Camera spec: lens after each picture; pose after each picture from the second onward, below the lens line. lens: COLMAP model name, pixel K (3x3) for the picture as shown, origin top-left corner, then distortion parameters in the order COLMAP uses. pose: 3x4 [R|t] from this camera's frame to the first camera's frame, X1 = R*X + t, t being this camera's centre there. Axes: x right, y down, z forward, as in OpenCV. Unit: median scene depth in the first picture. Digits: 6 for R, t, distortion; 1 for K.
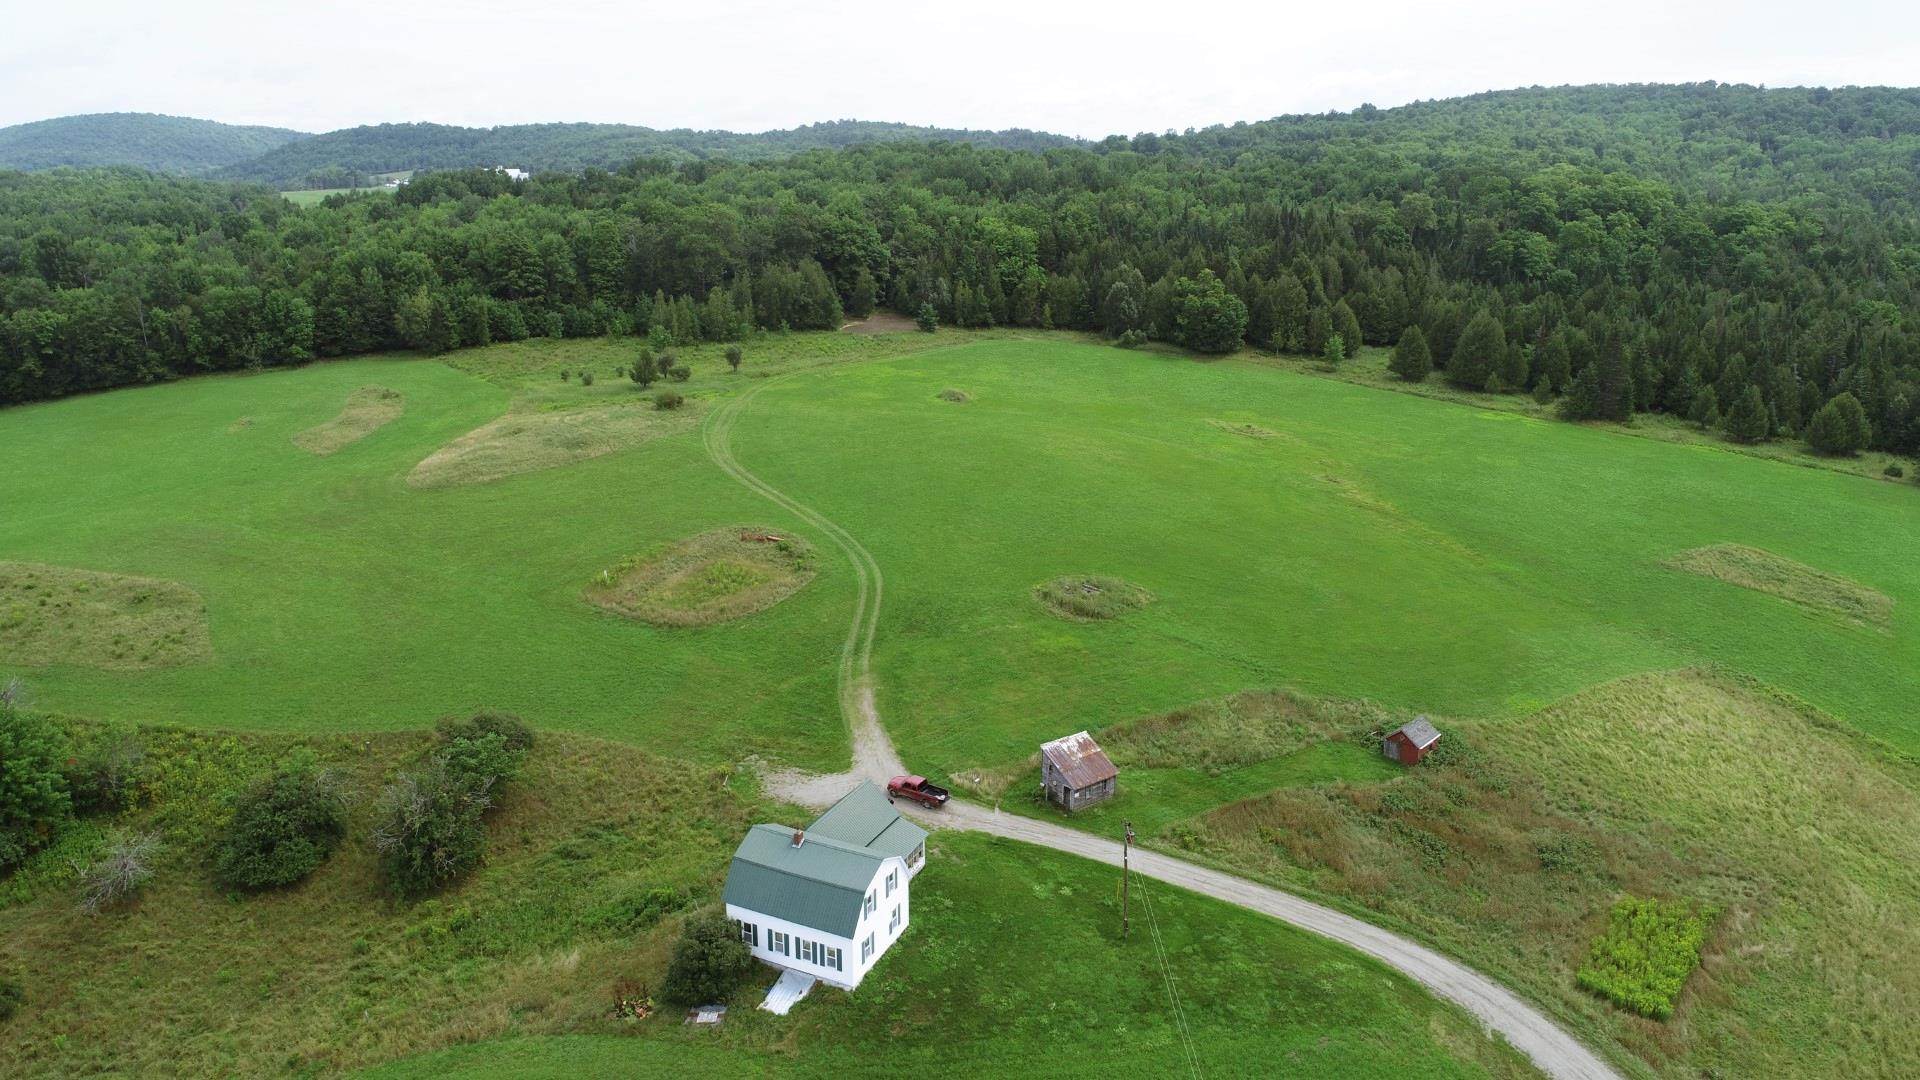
lens RADIAL K [[1288.4, 0, 960.0], [0, 1288.4, 540.0], [0, 0, 1]] dist [-0.003069, -0.000028]
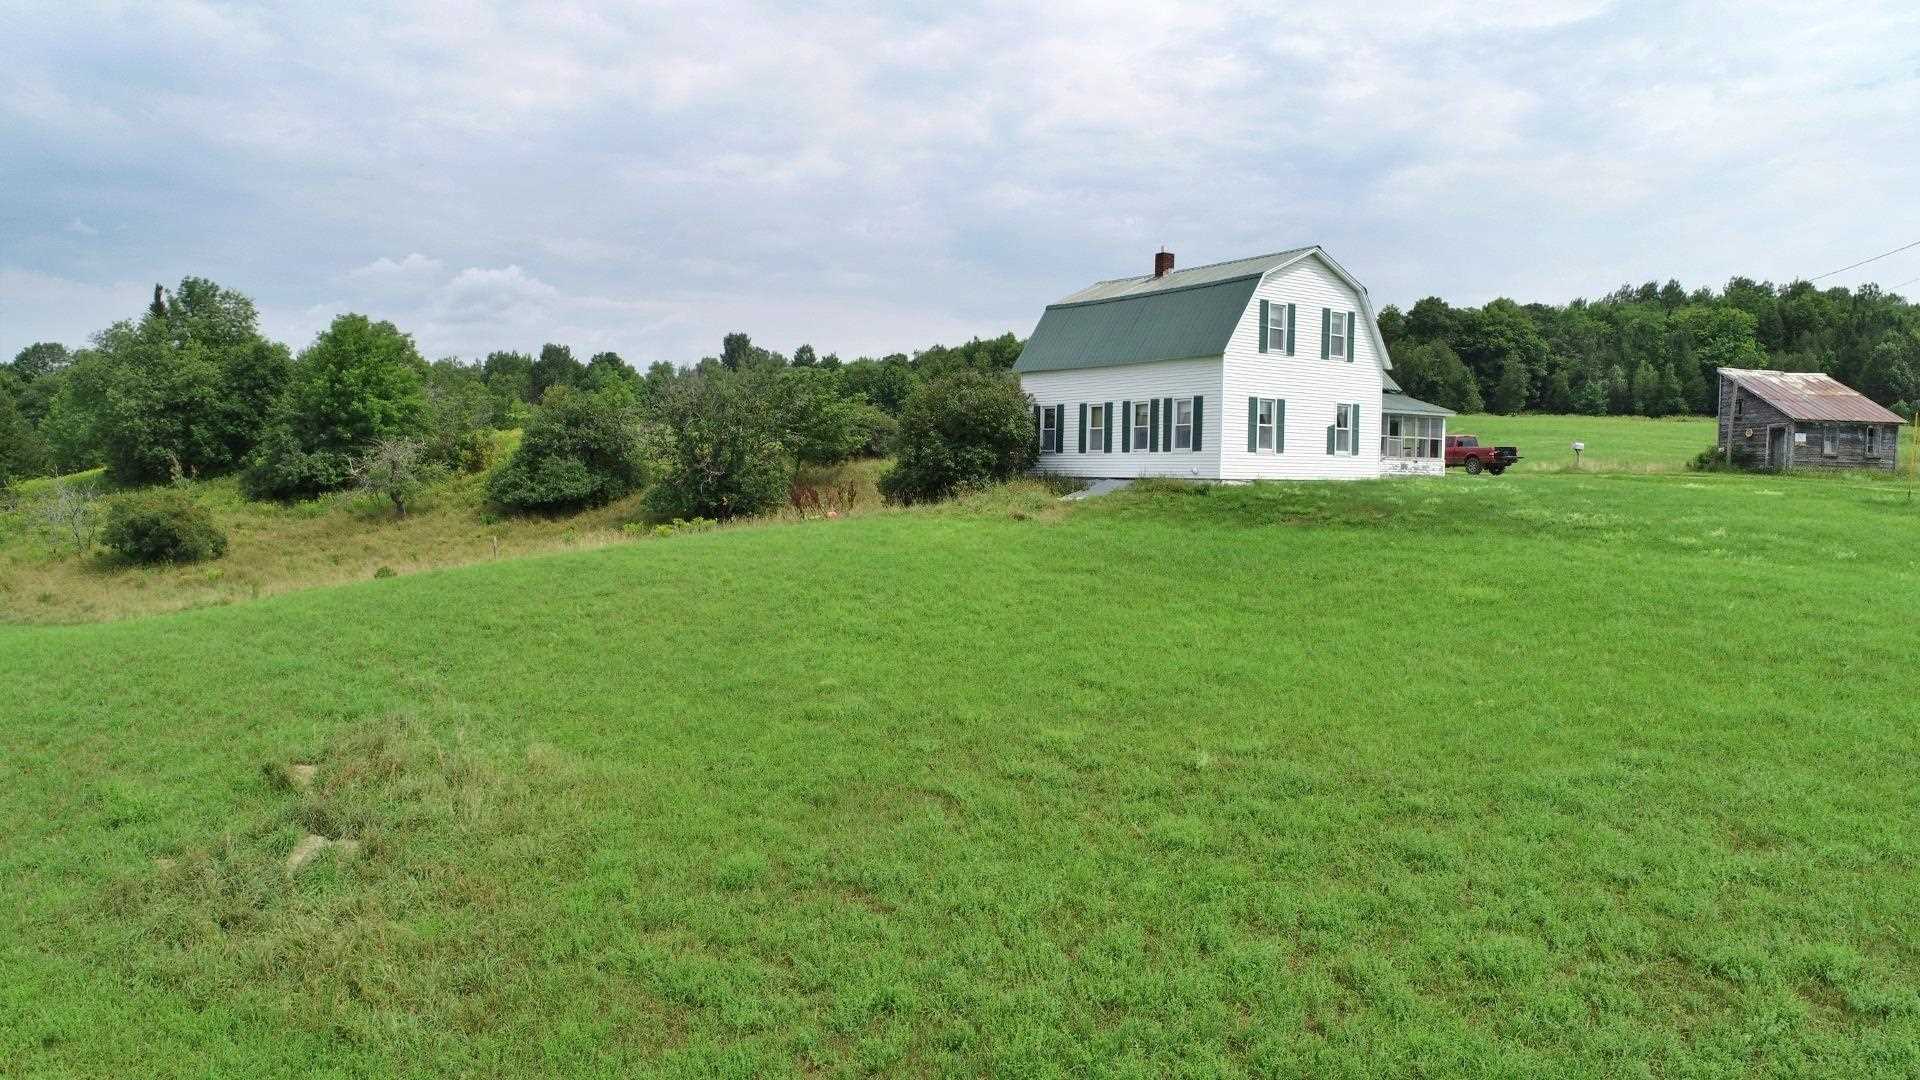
lens RADIAL K [[1285.6, 0, 968.2], [0, 1285.6, 544.1], [0, 0, 1]] dist [0.004510, 0.002049]
pose [[0.879565, 0.029203, -0.474882, 0.016725], [-0.139373, 0.970144, -0.198485, 0.135910], [0.454908, 0.240766, 0.857374, 0.161802]]
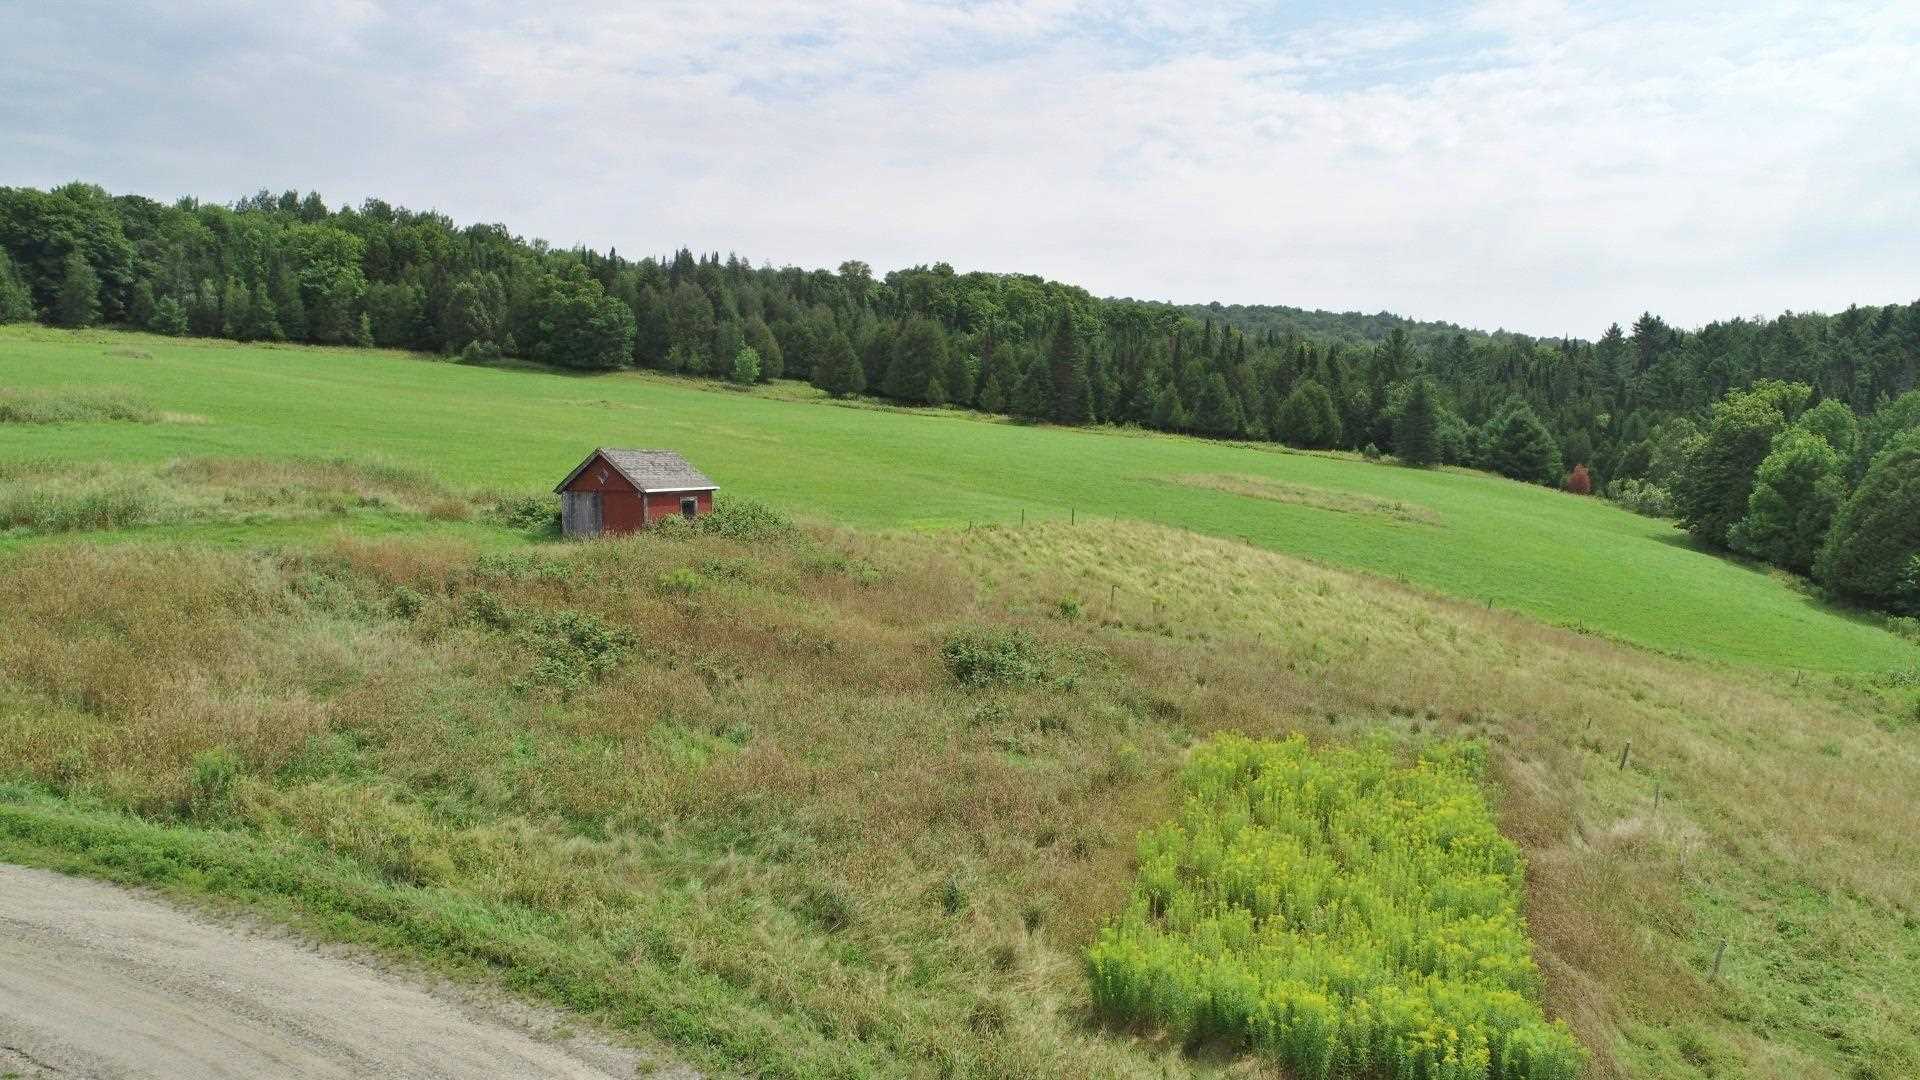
lens RADIAL K [[1285.2, 0, 960.0], [0, 1285.2, 540.0], [0, 0, 1]] dist [0.002271, -0.000529]
pose [[0.929337, -0.005284, 0.369195, 0.119463], [0.071605, 0.983494, -0.166167, 0.094127], [-0.362223, 0.180862, 0.914376, 0.250980]]
